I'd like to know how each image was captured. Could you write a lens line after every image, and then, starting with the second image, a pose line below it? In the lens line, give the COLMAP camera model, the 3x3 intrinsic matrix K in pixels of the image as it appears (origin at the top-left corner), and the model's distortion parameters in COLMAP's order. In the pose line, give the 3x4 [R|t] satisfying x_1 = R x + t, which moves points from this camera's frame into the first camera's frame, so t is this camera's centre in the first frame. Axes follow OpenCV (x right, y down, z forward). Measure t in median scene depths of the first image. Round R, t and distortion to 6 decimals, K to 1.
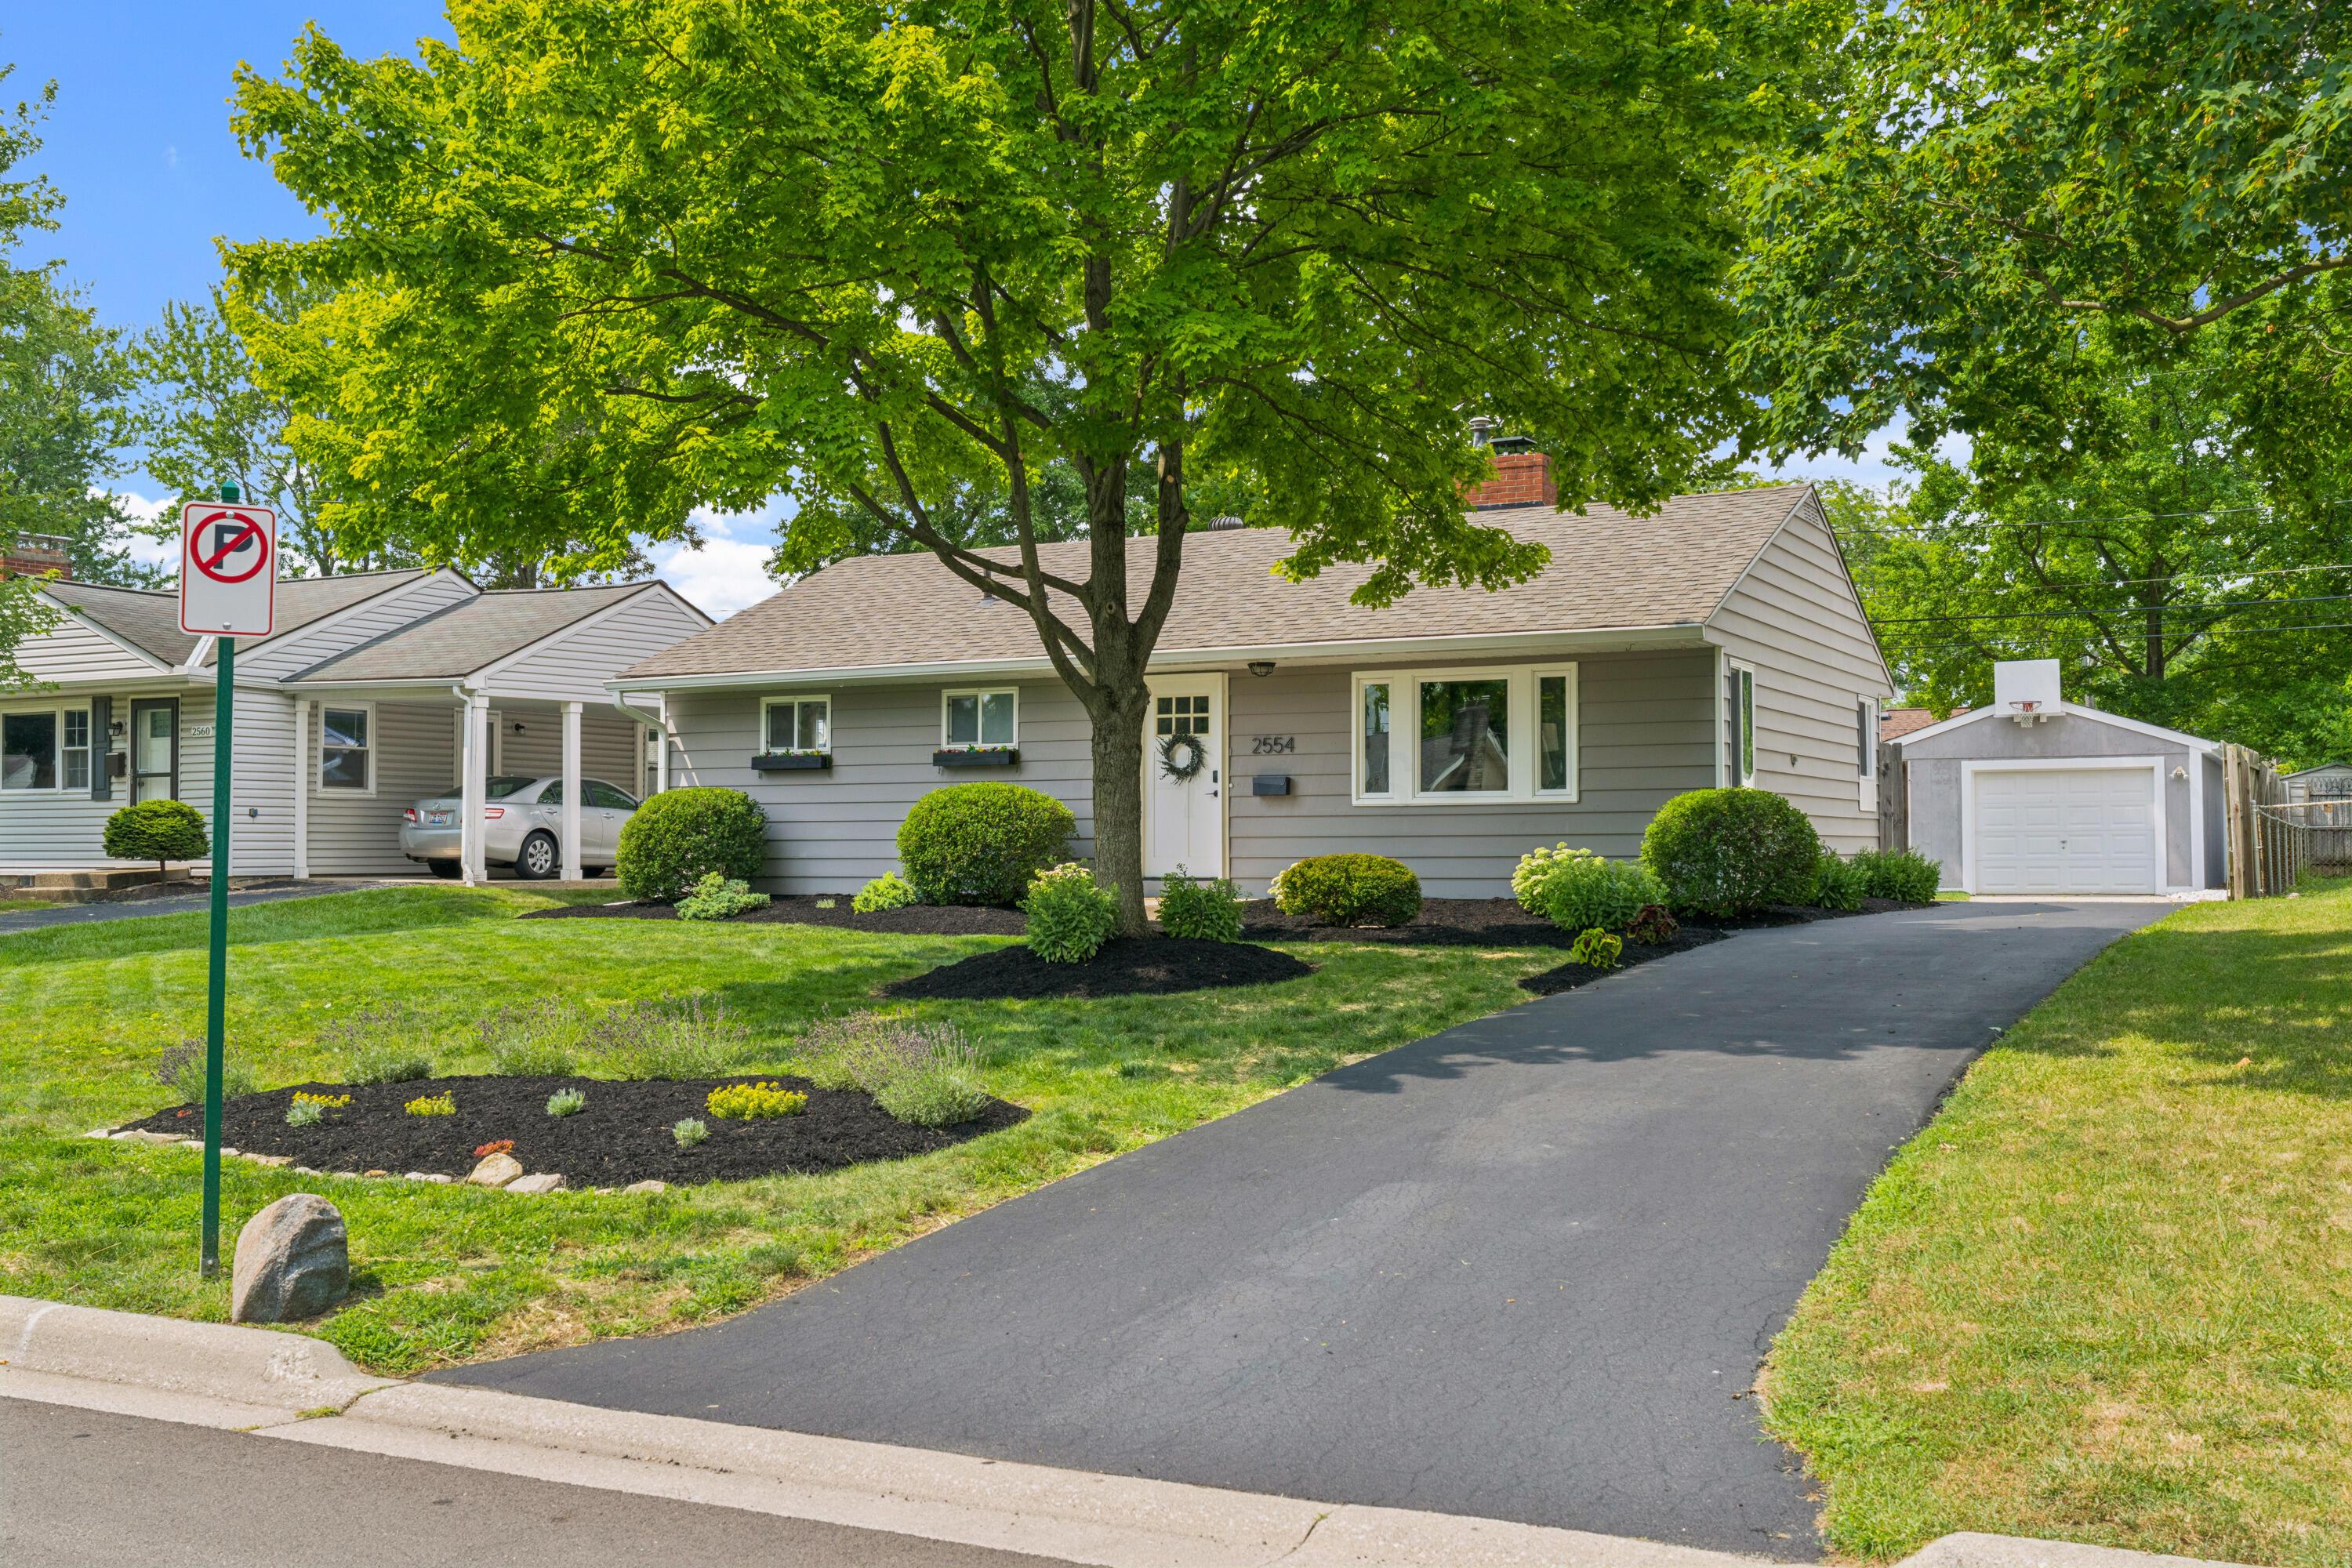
lens RADIAL K [[2311.9, 0, 1163.2], [0, 2311.9, 804.1], [0, 0, 1]] dist [0.008031, 0.000000]
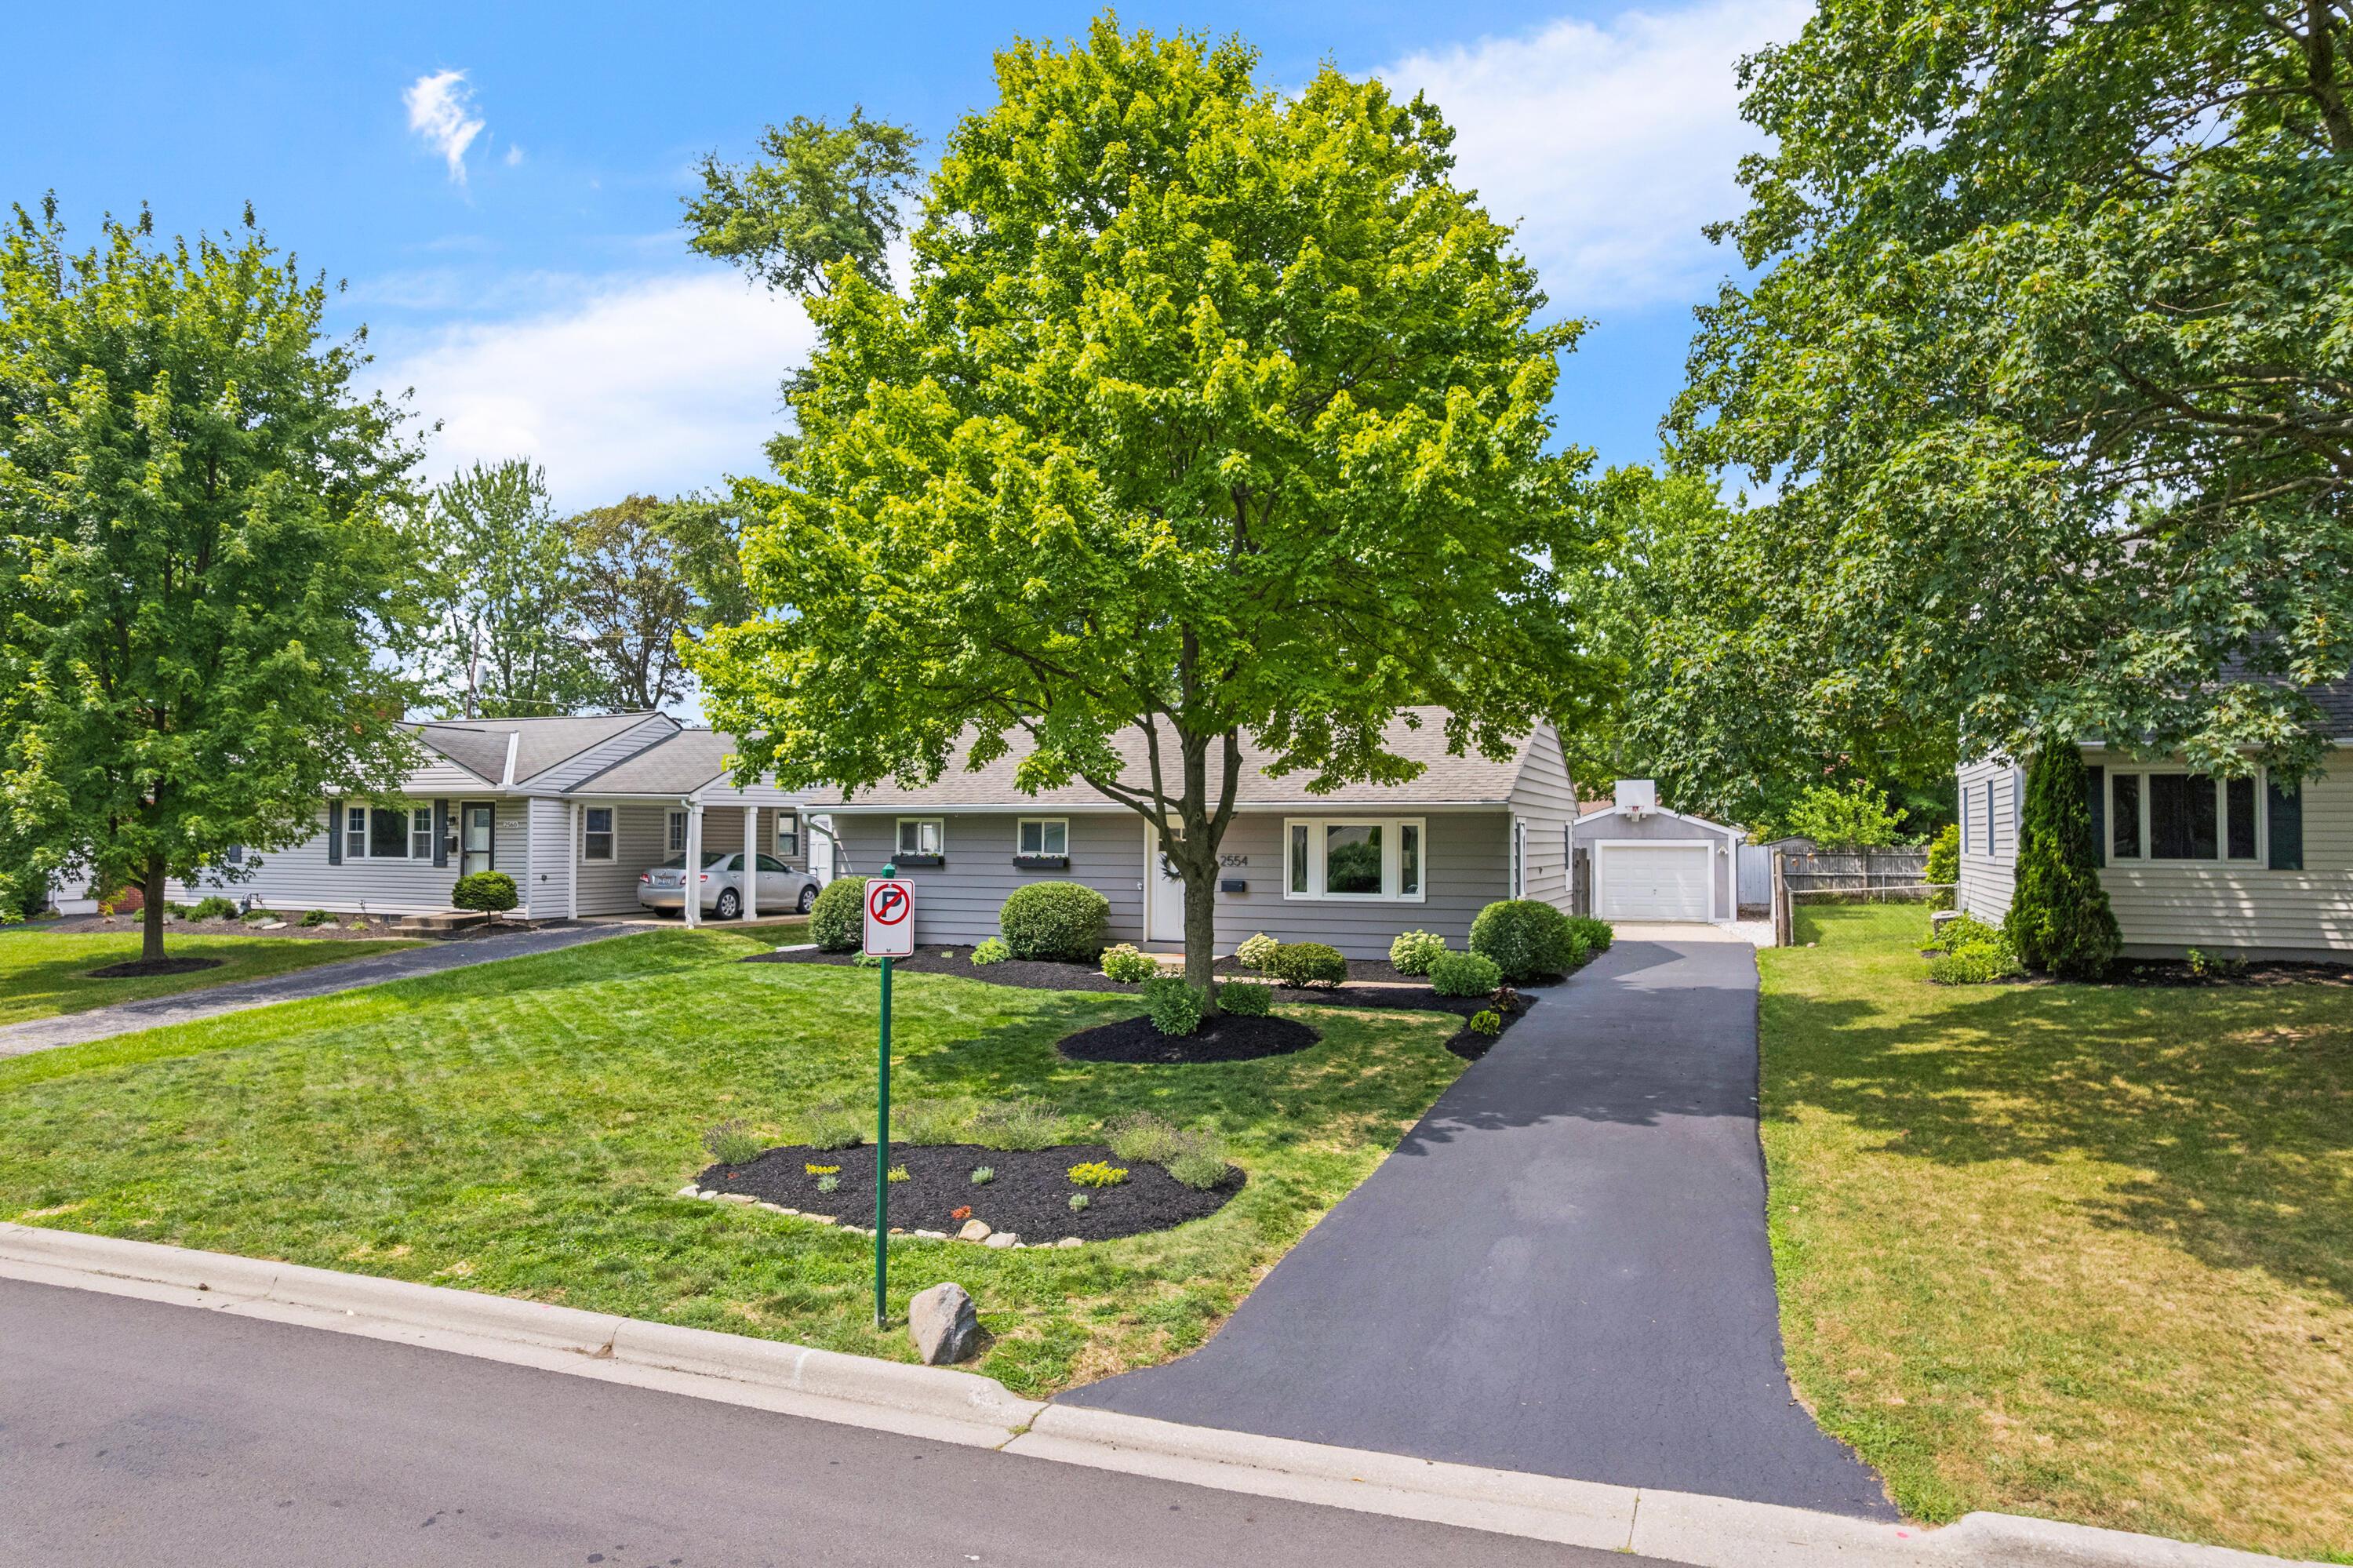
lens RADIAL K [[1504.0, 0, 1174.1], [0, 1504.0, 779.2], [0, 0, 1]] dist [-0.055907, 0.033111]
pose [[0.994221, 0.010268, 0.106863, -0.105610], [-0.008528, 0.999824, -0.016725, -0.063421], [-0.107016, 0.015717, 0.994133, -0.048260]]
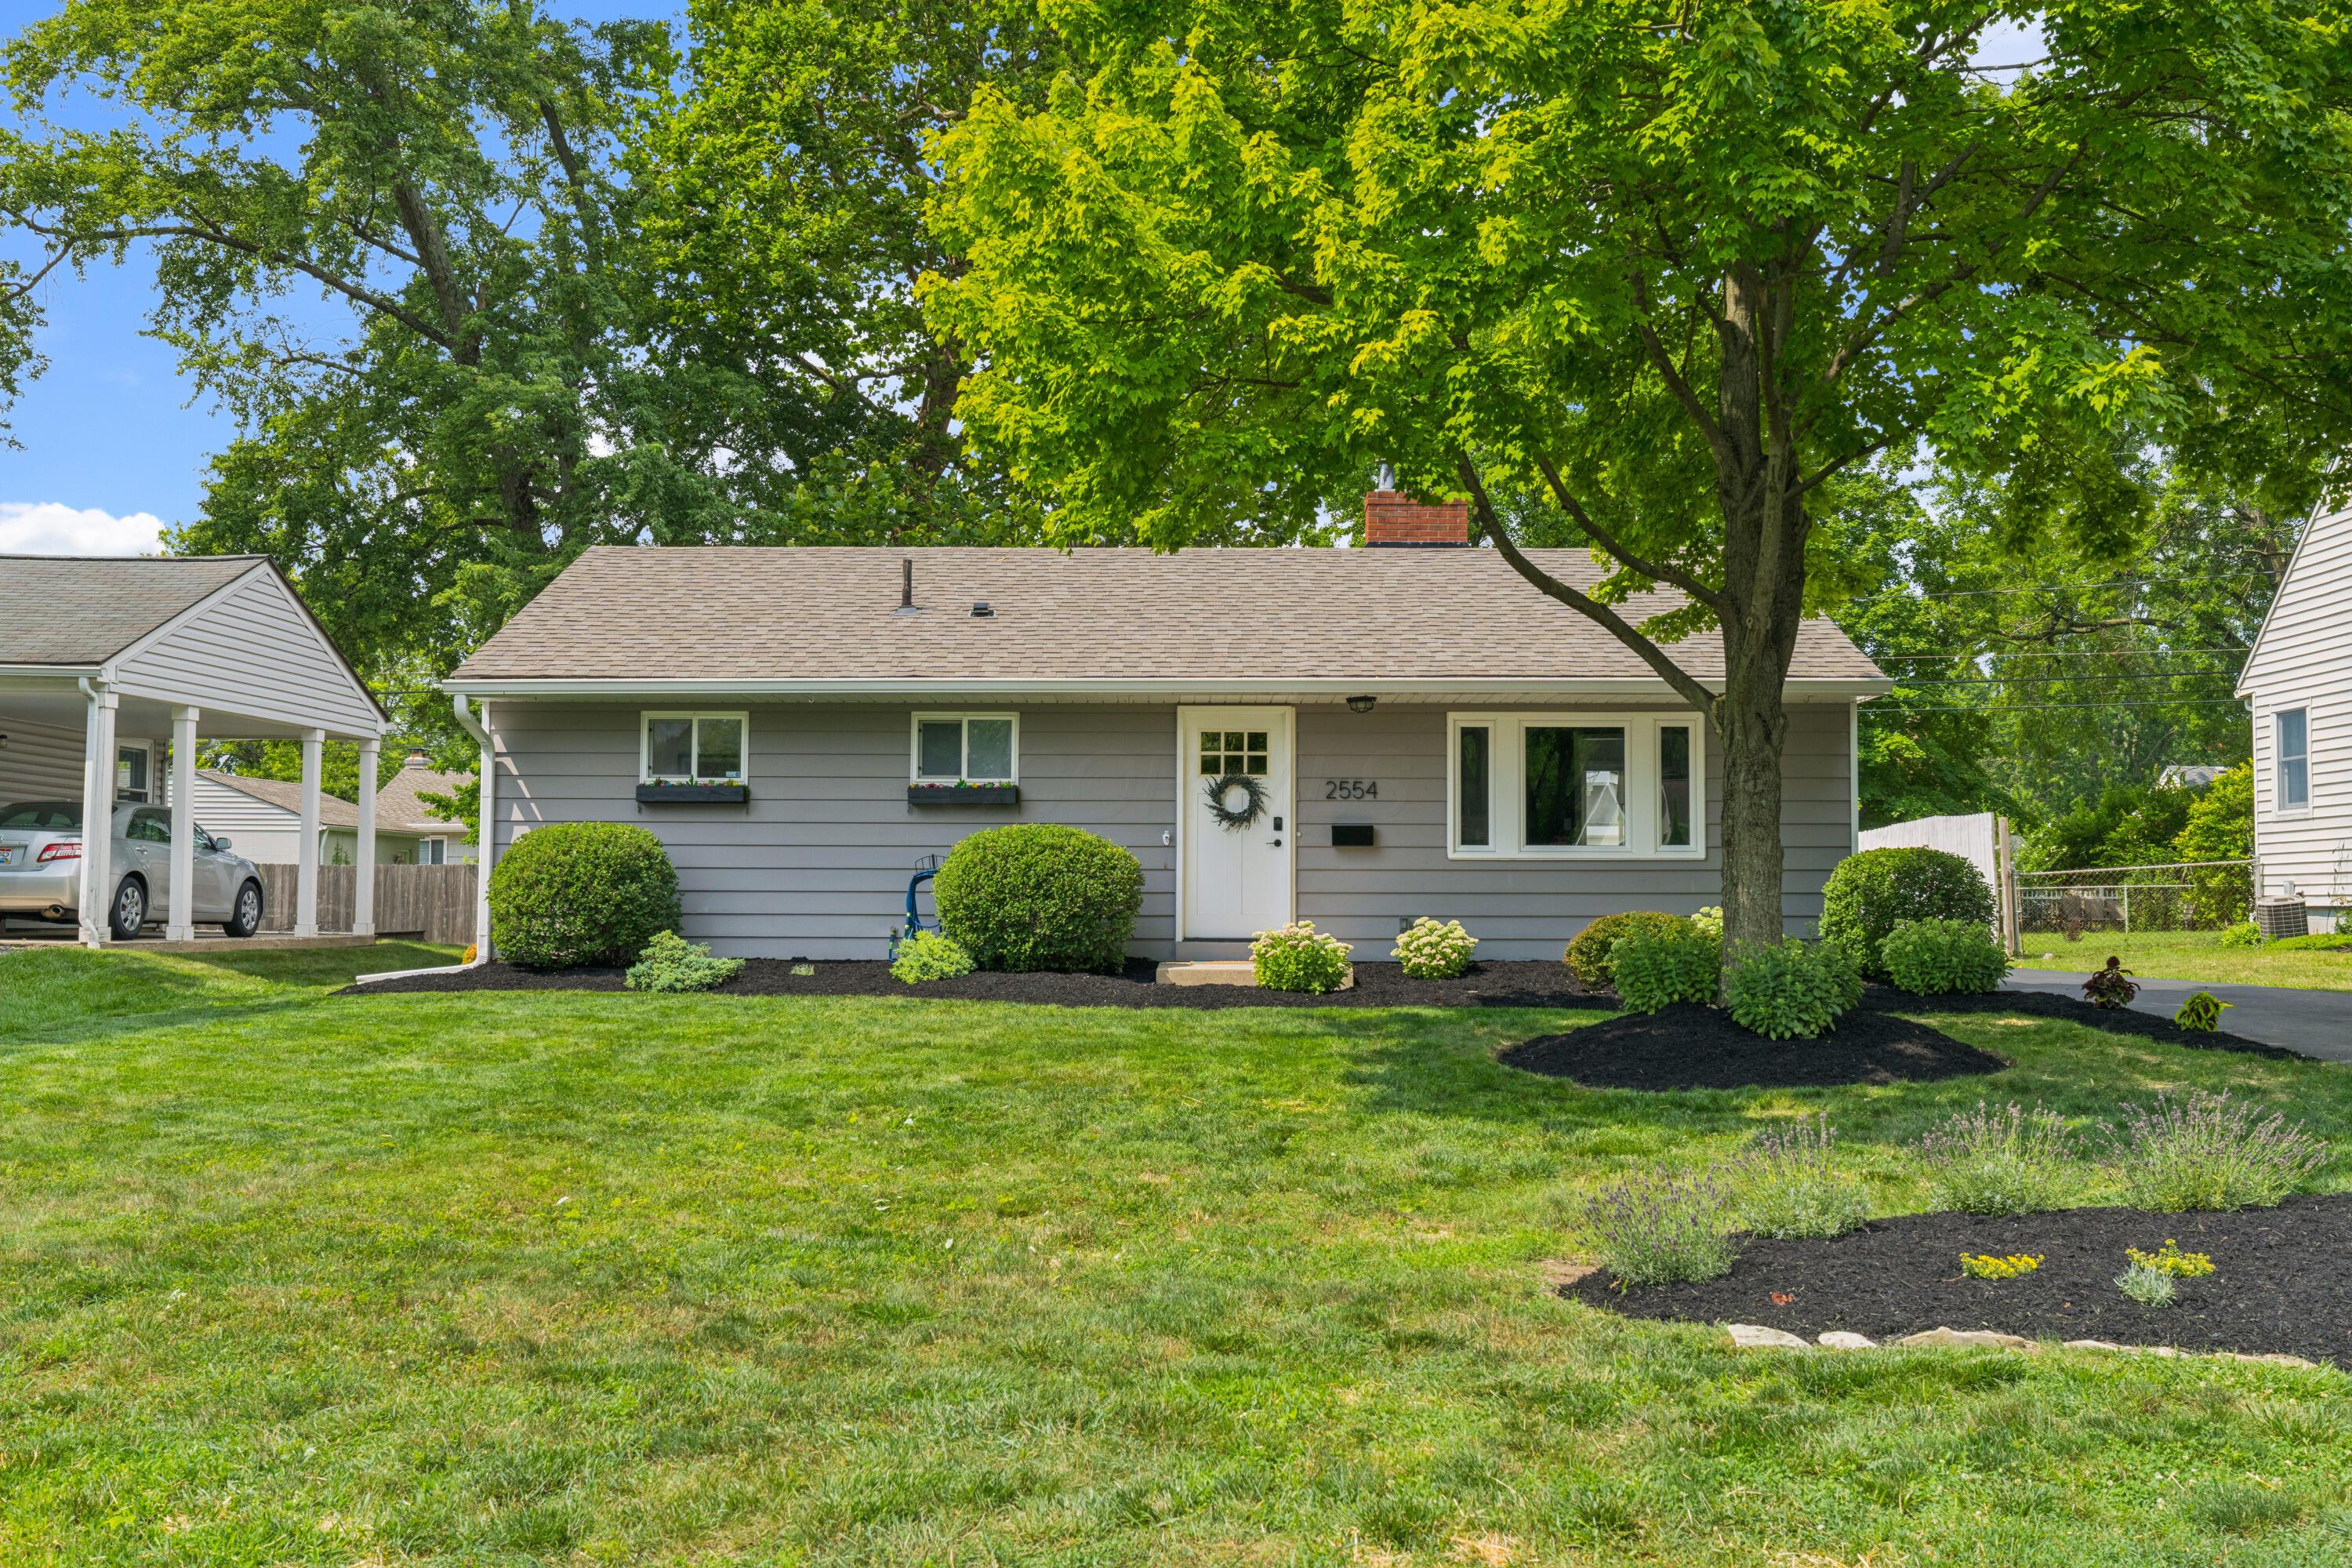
lens RADIAL K [[2311.9, 0, 1175.5], [0, 2311.9, 779.8], [0, 0, 1]] dist [0.008031, 0.000000]
pose [[0.889213, 0.031108, 0.456435, -0.414362], [-0.015260, 0.999147, -0.038366, 0.005951], [-0.457239, 0.027150, 0.888929, 0.227854]]
